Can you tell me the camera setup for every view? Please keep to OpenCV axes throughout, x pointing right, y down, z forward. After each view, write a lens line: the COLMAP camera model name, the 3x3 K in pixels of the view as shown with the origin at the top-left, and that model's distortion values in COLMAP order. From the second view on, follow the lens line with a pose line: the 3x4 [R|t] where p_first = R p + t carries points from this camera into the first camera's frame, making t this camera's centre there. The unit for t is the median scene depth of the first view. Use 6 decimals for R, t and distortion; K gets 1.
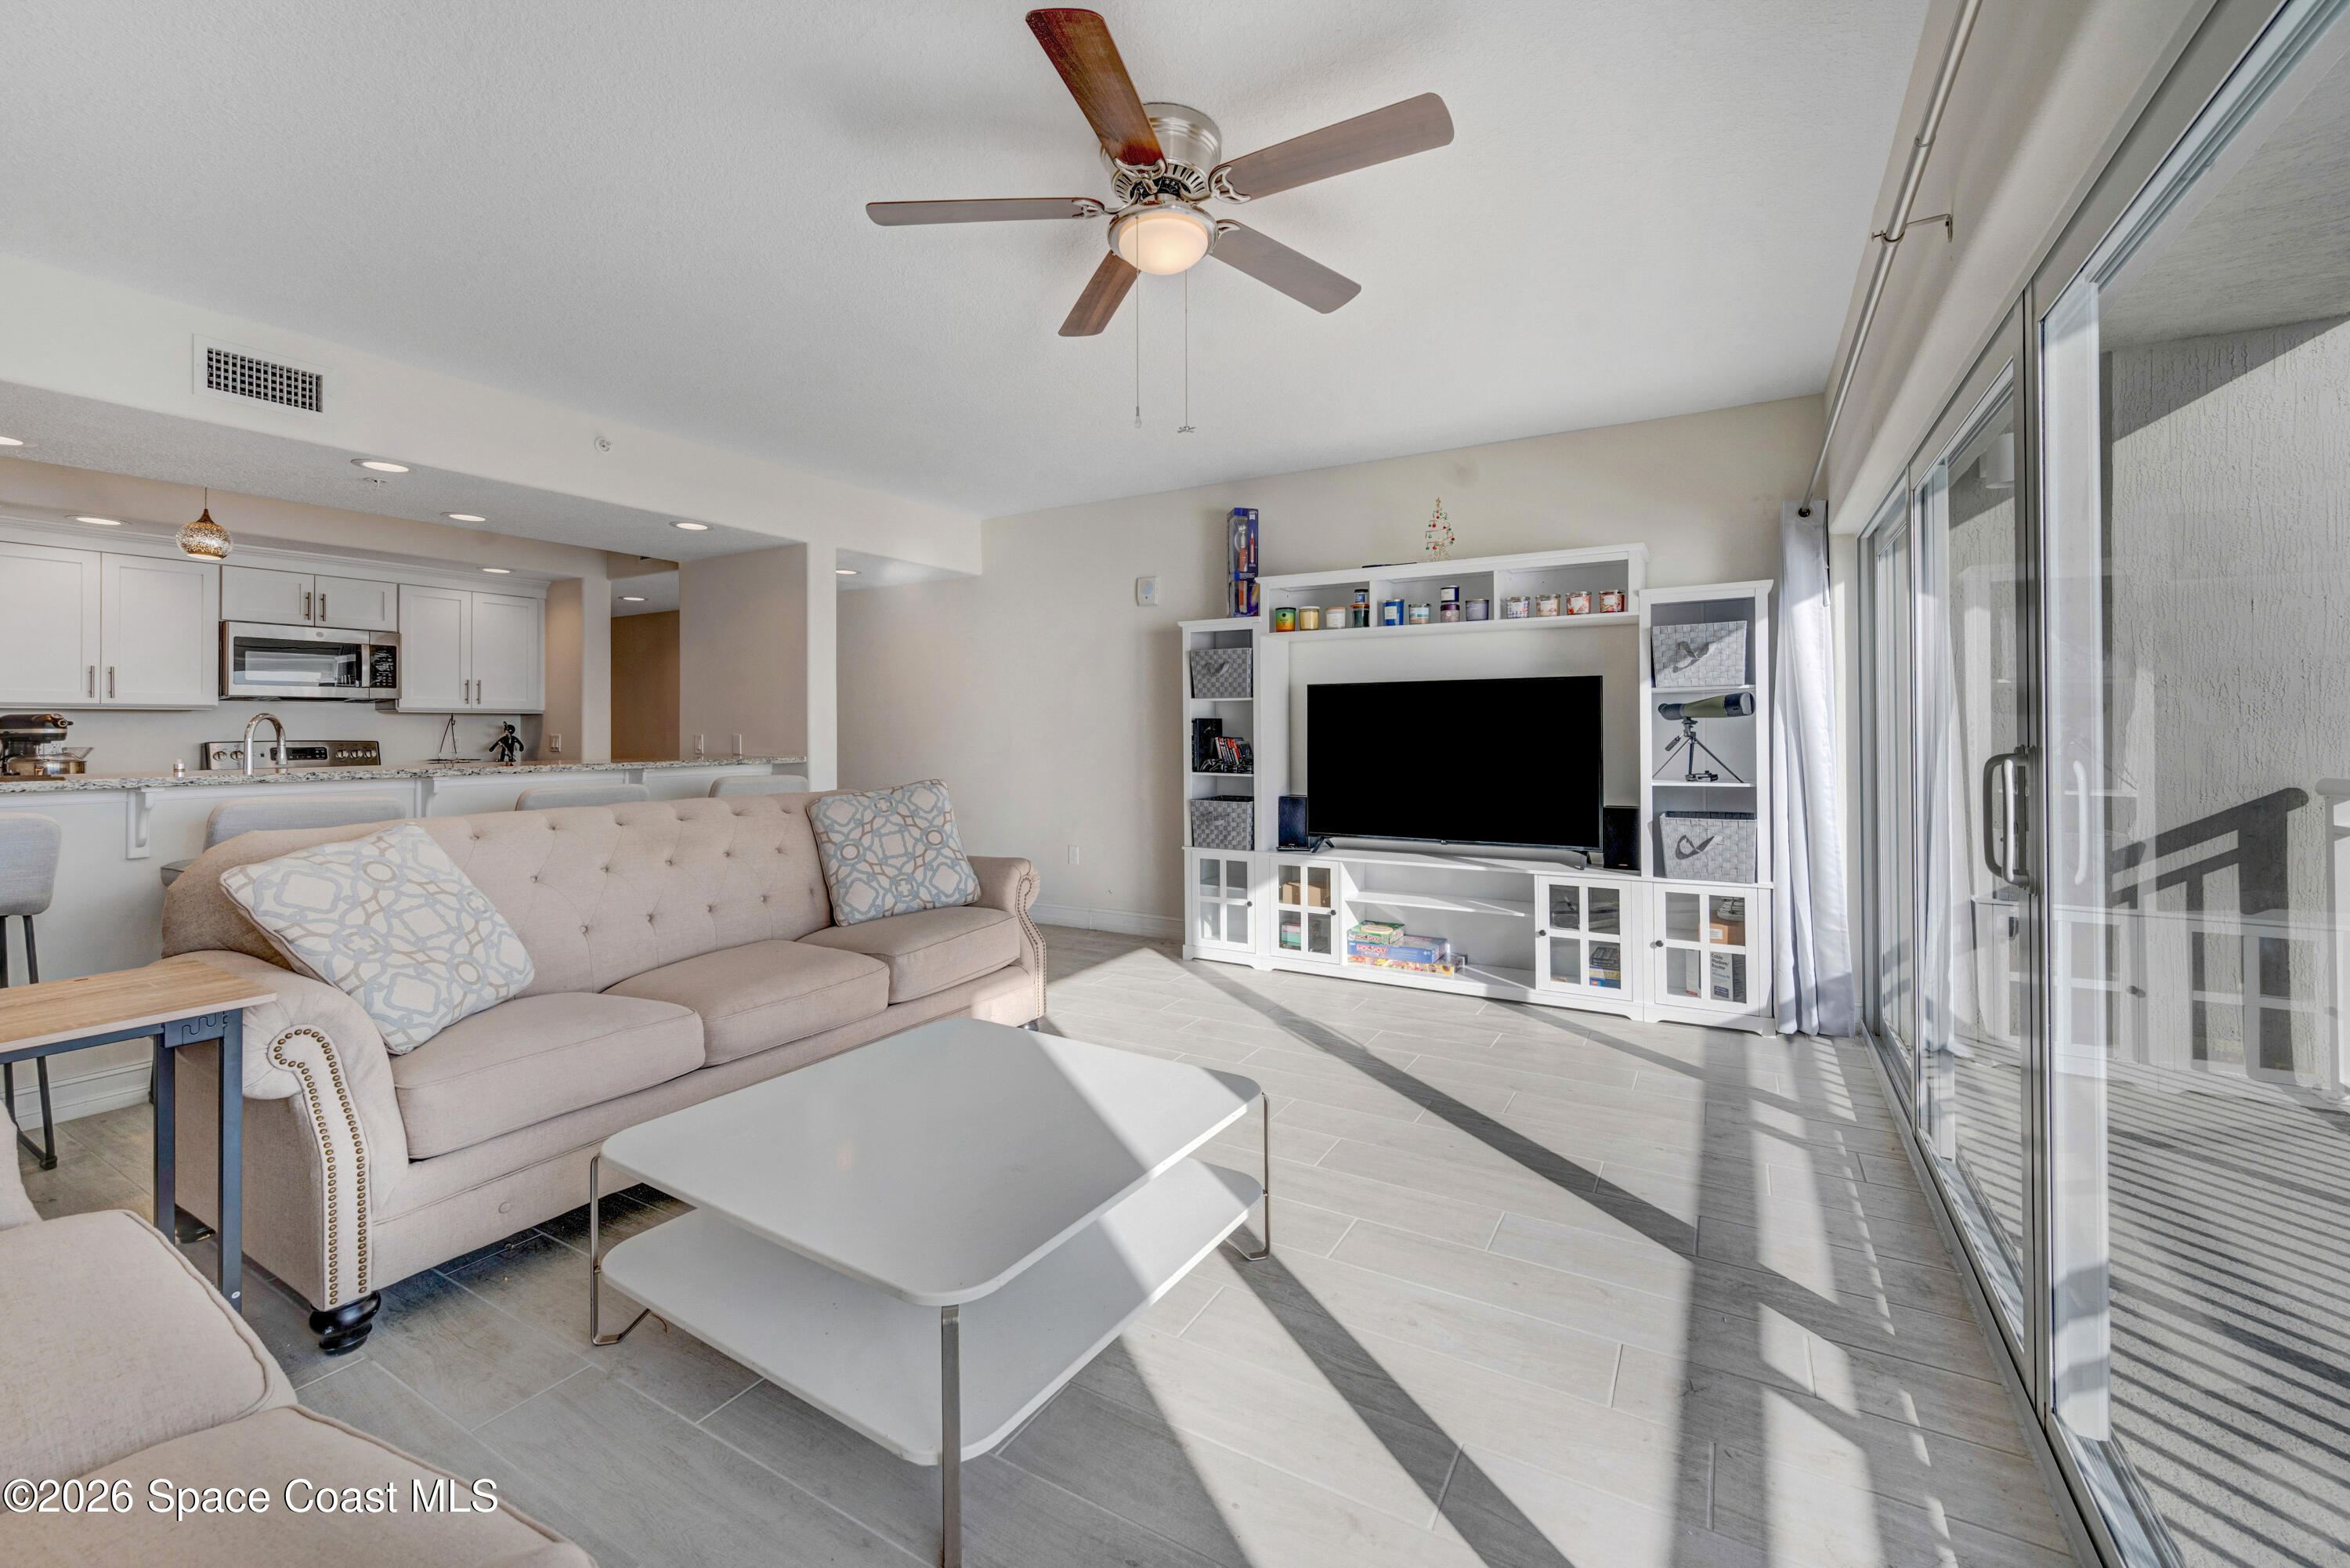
lens RADIAL K [[954.4, 0, 1226.2], [0, 954.4, 720.7], [0, 0, 1]] dist [-0.004155, -0.000615]
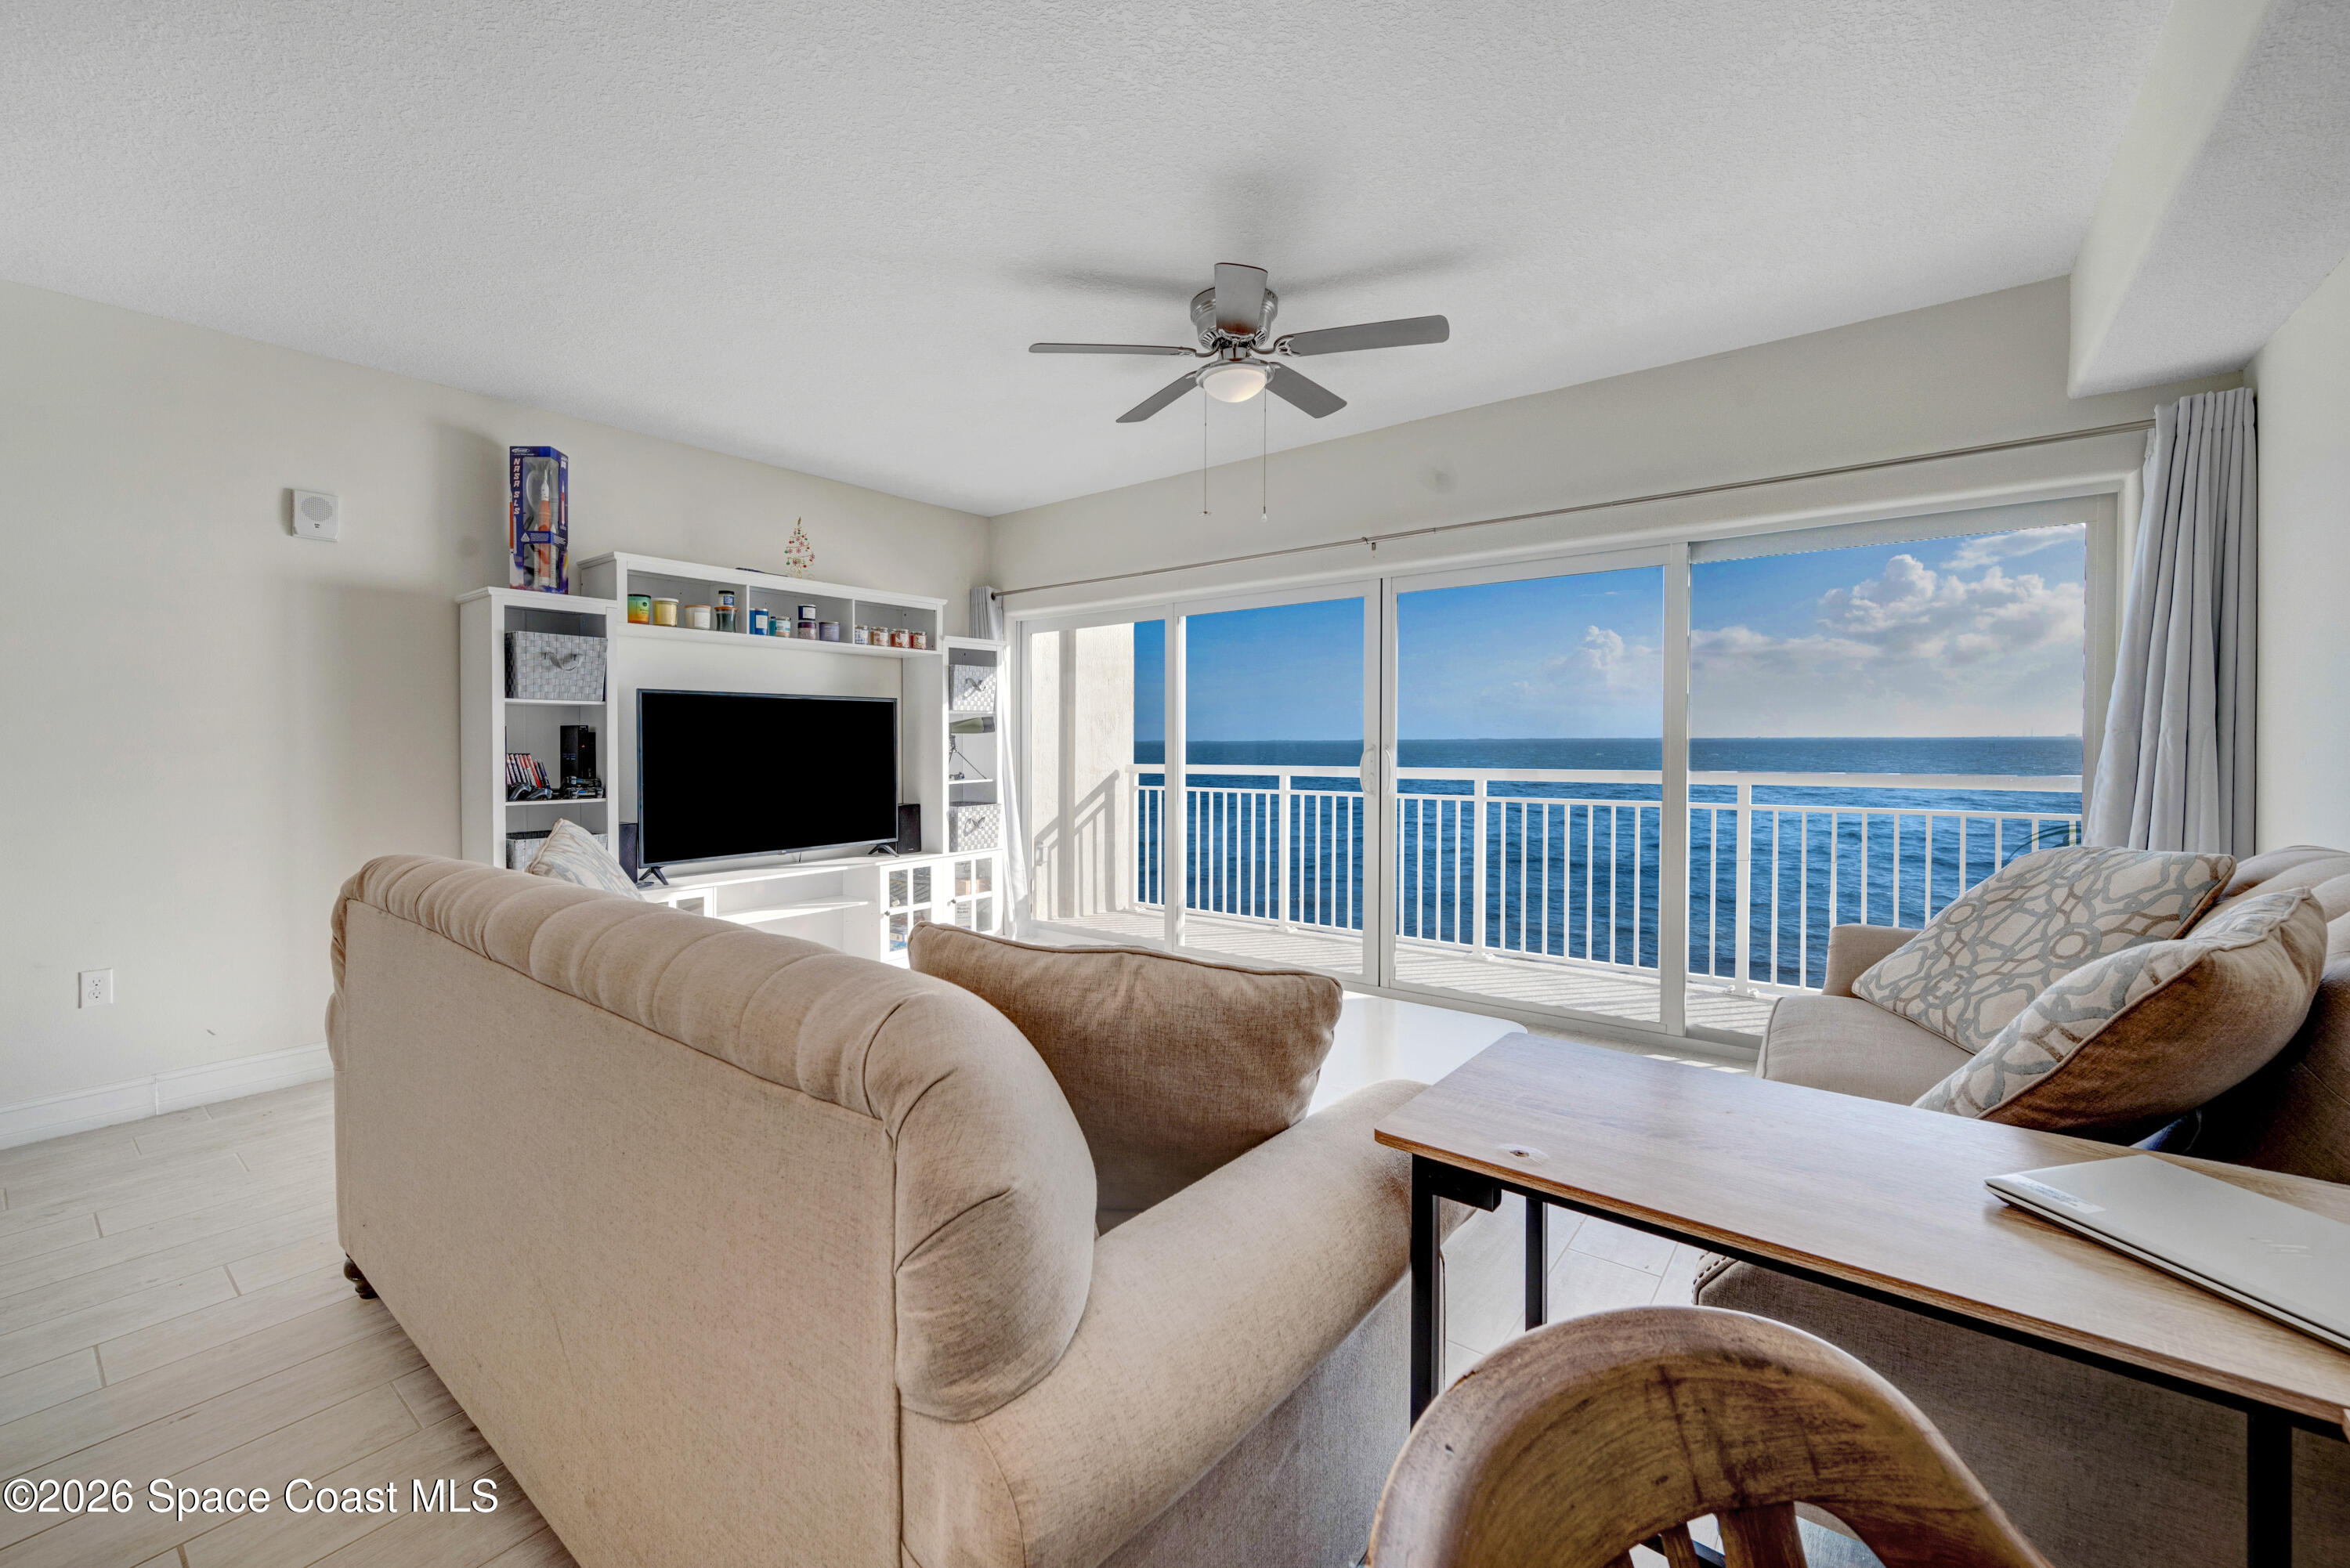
lens RADIAL K [[954.4, 0, 1131.8], [0, 954.4, 749.0], [0, 0, 1]] dist [-0.004155, -0.000615]
pose [[0.166541, -0.004112, 0.986026, -0.796835], [-0.007967, 0.999953, 0.005515, 0.009462], [-0.986002, -0.008774, 0.166500, 0.509230]]
